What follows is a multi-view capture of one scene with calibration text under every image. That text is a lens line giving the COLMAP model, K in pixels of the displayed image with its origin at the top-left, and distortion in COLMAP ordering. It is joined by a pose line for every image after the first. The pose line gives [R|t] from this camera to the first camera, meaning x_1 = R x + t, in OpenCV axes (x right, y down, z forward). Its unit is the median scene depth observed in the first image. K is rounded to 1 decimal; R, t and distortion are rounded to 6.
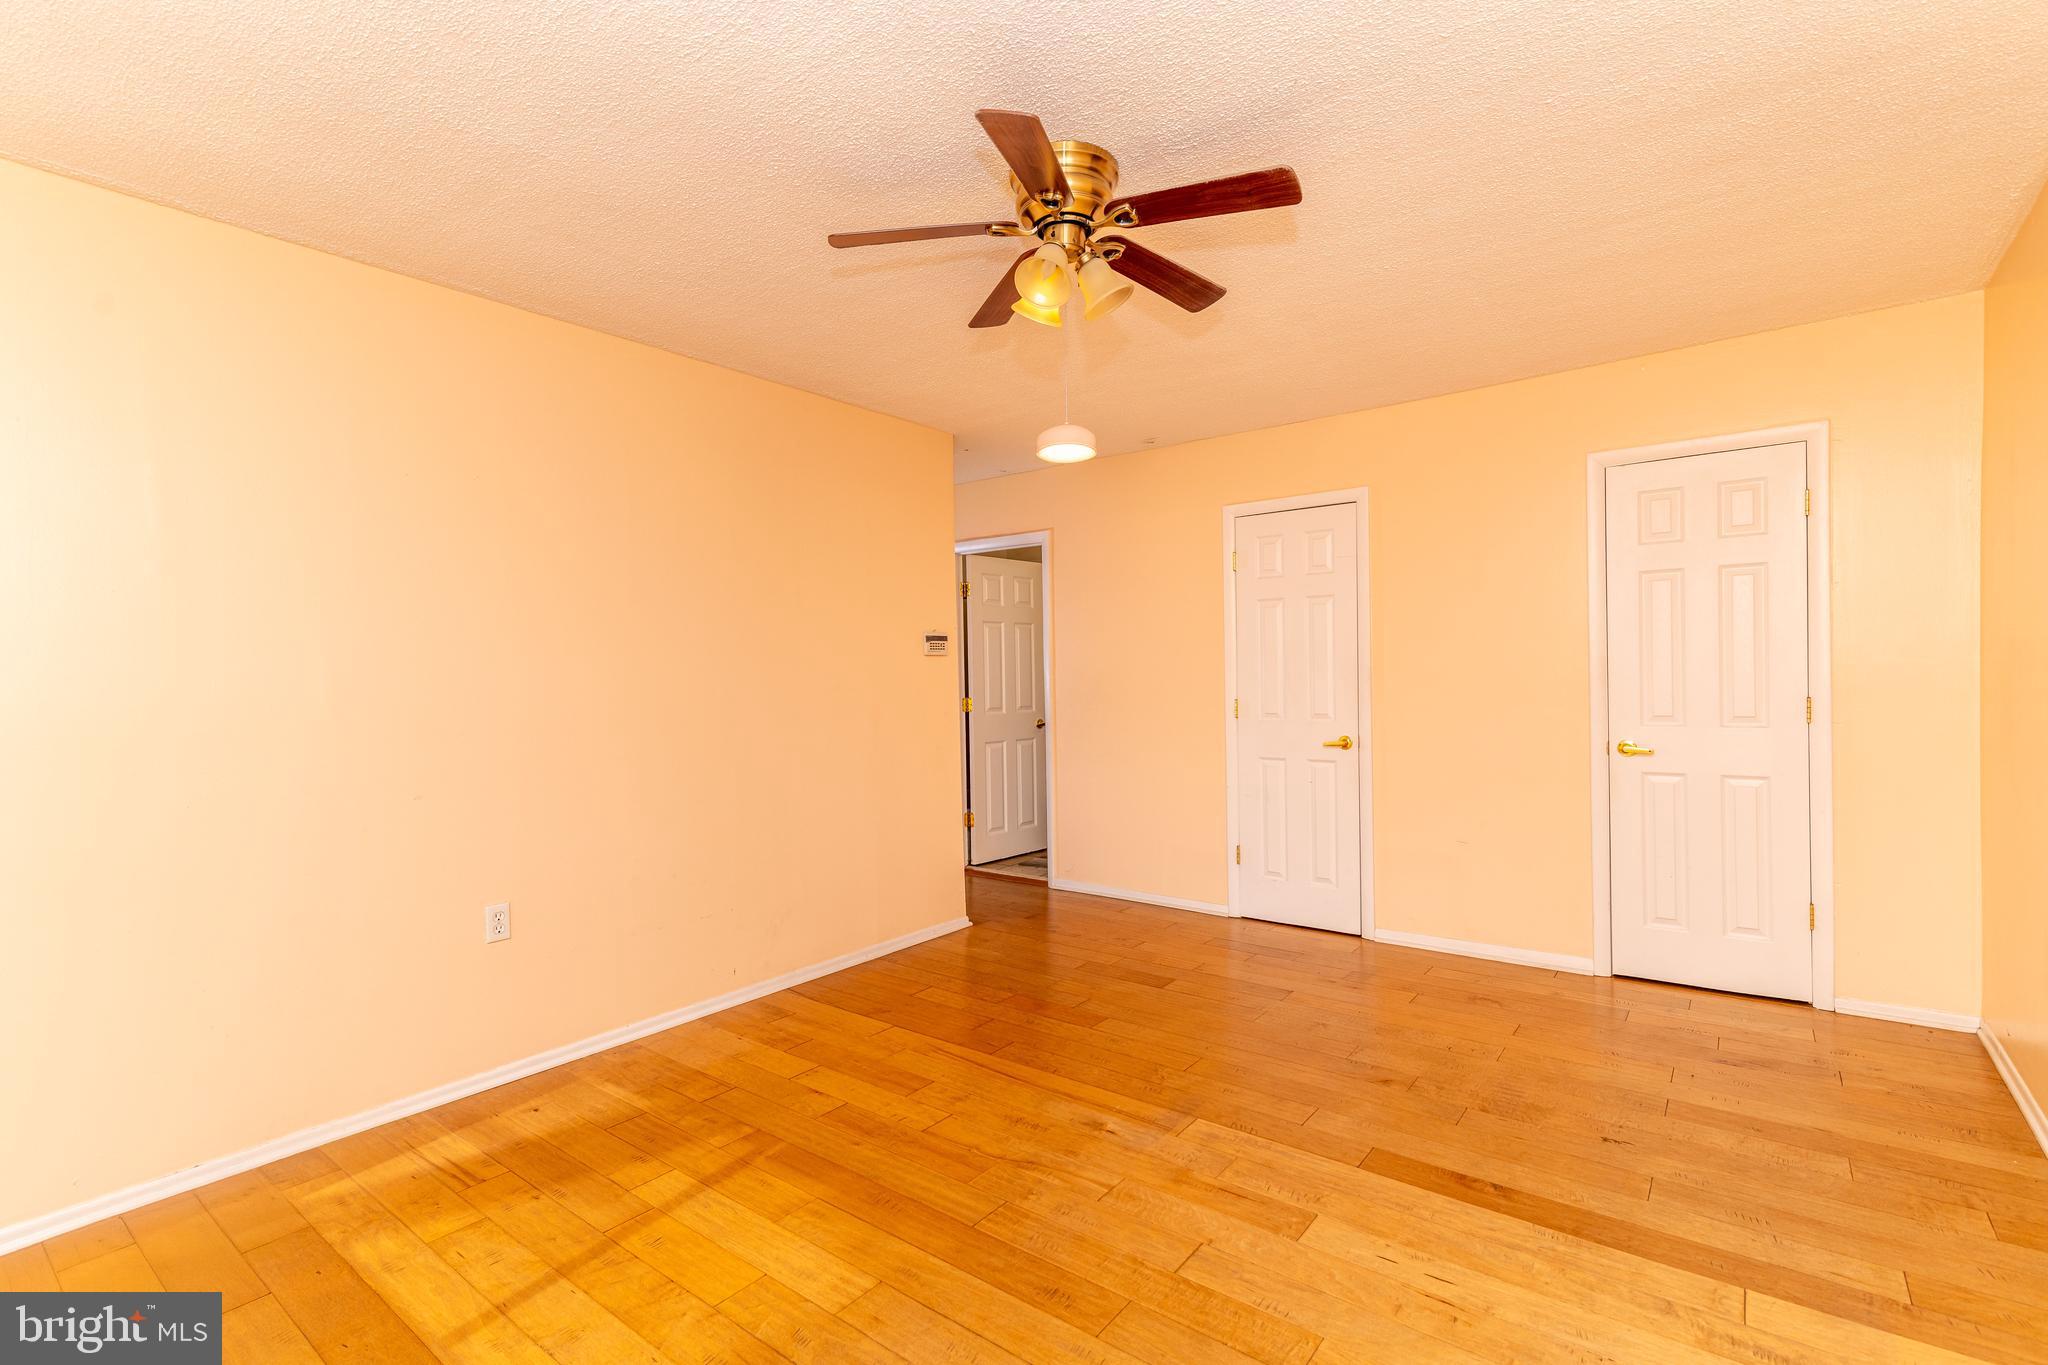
lens RADIAL K [[927.8, 0, 1032.5], [0, 927.8, 684.0], [0, 0, 1]] dist [0.015276, -0.000974]
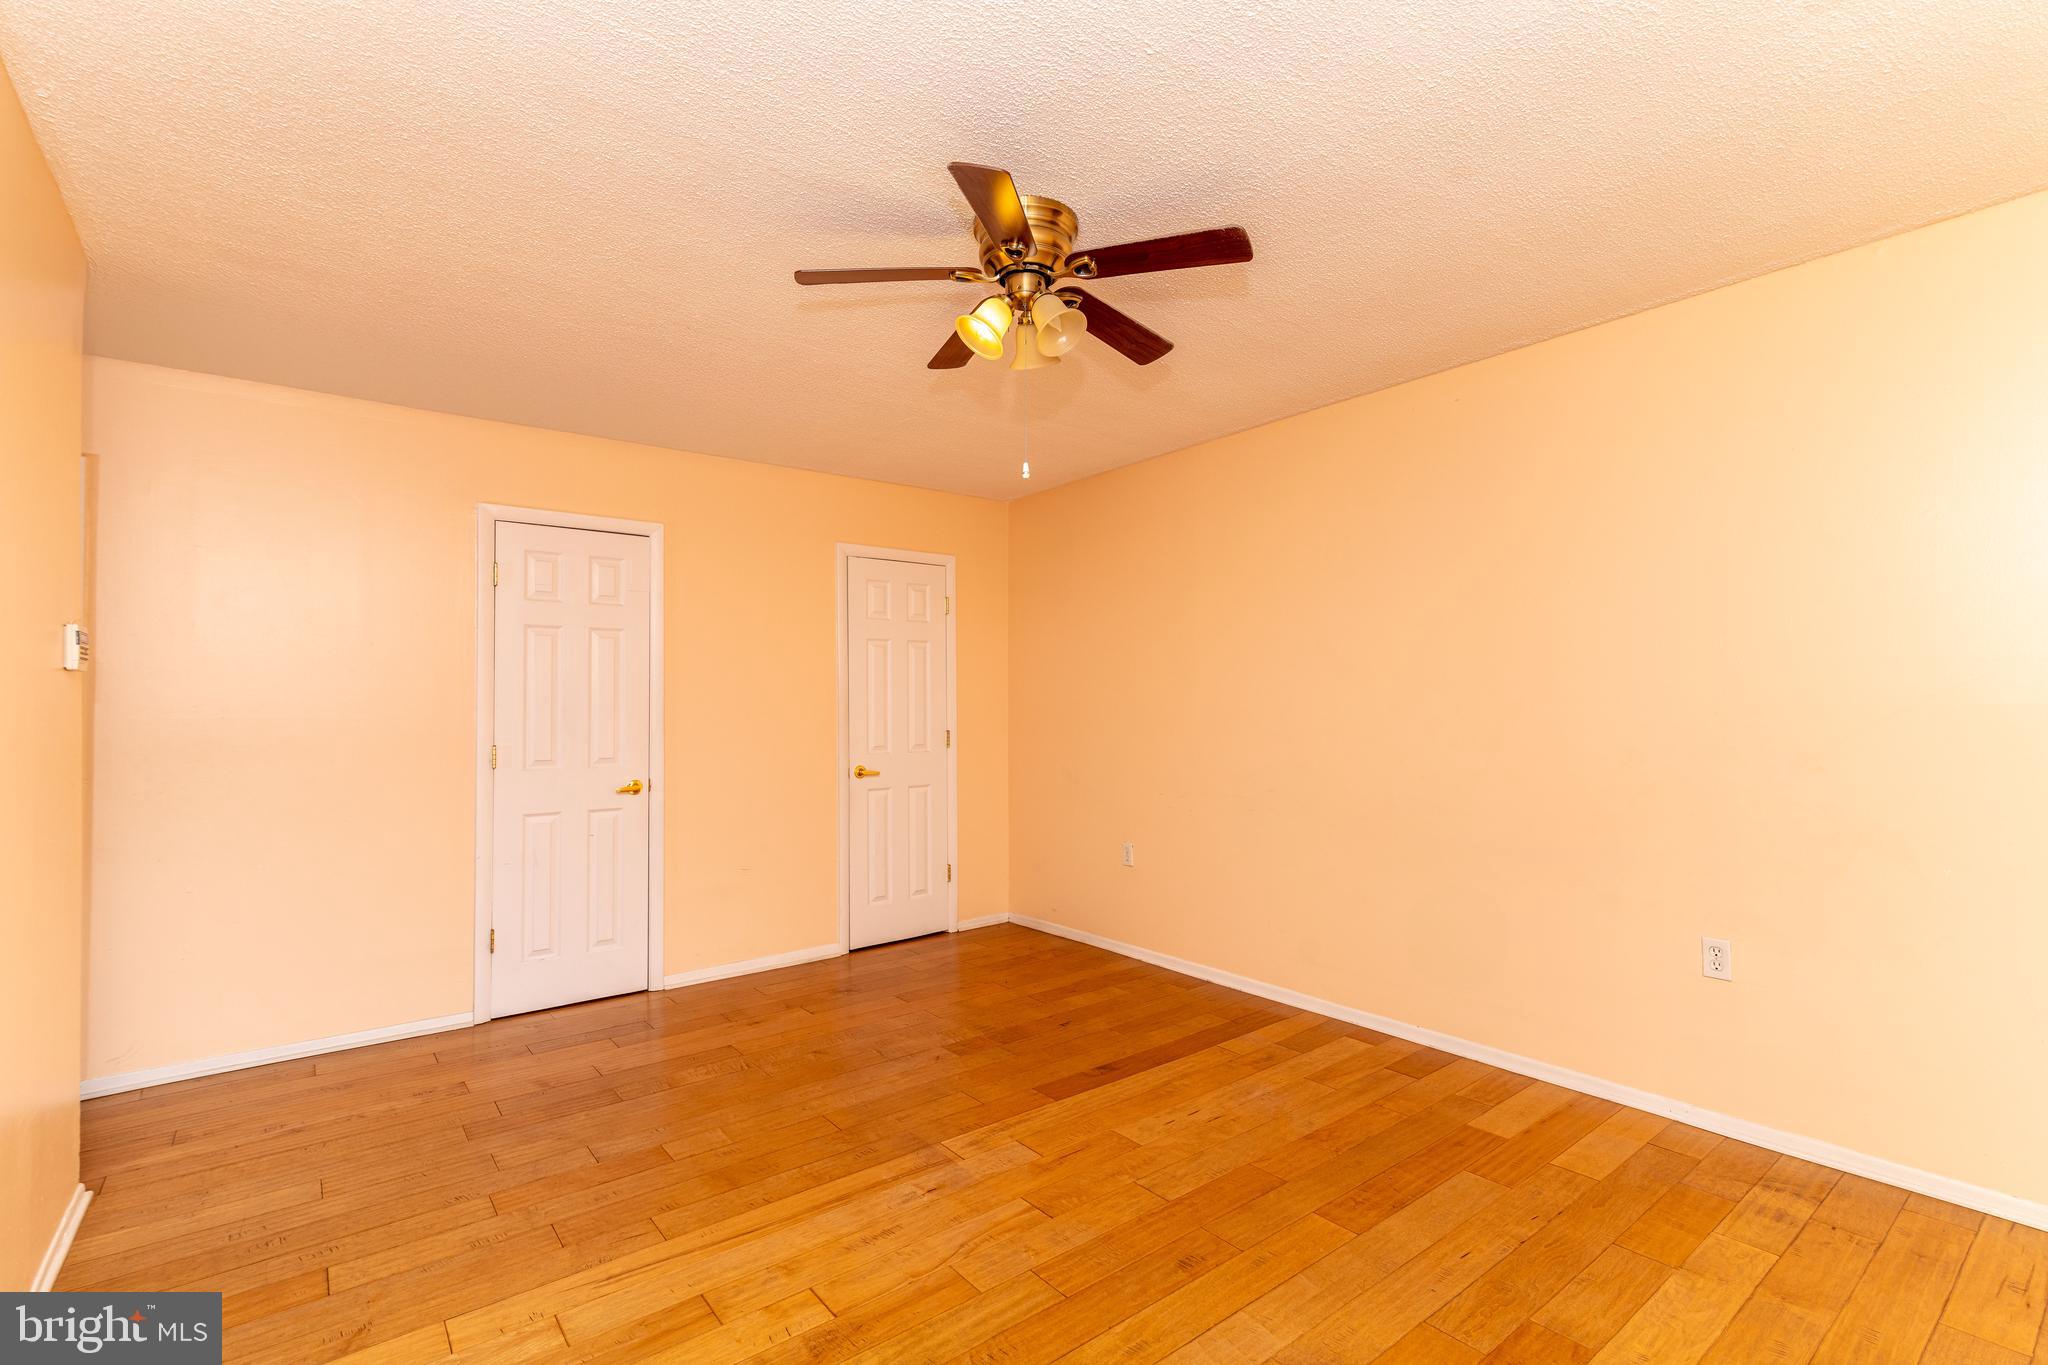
lens RADIAL K [[927.8, 0, 1016.1], [0, 927.8, 683.8], [0, 0, 1]] dist [0.015276, -0.000974]
pose [[0.248200, 0.043880, 0.967714, -0.630001], [0.012199, 0.998753, -0.048416, 0.011504], [-0.968632, 0.023822, 0.247355, 0.508172]]
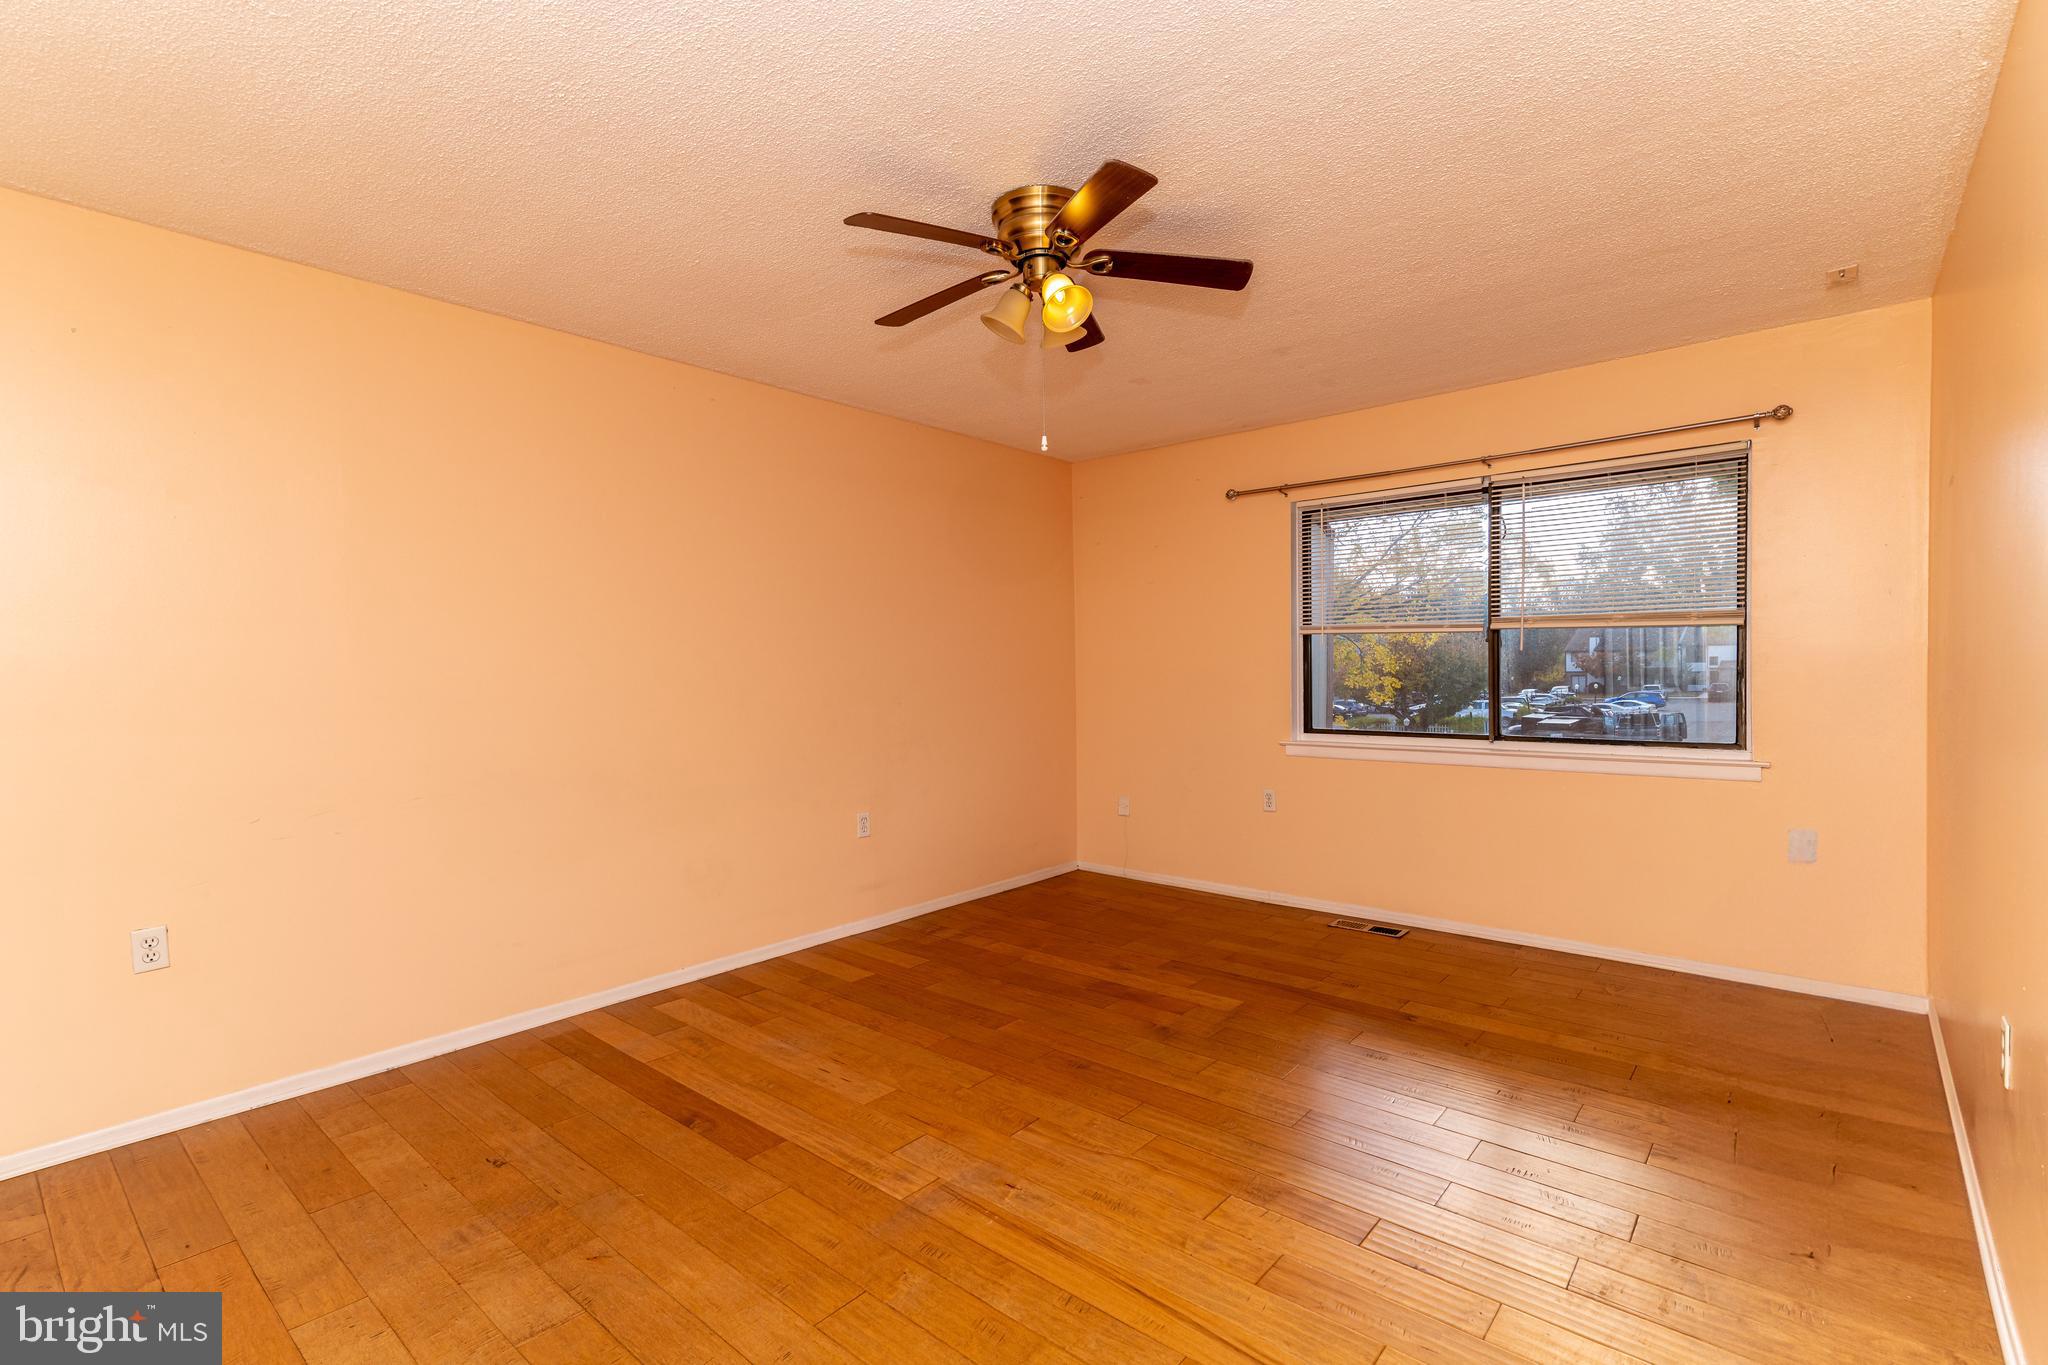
lens RADIAL K [[927.8, 0, 1035.0], [0, 927.8, 679.1], [0, 0, 1]] dist [0.015276, -0.000974]
pose [[-0.998693, 0.031098, 0.040554, 0.007738], [0.032063, 0.999212, 0.023377, -0.011652], [-0.039795, 0.024647, -0.998904, 1.410585]]
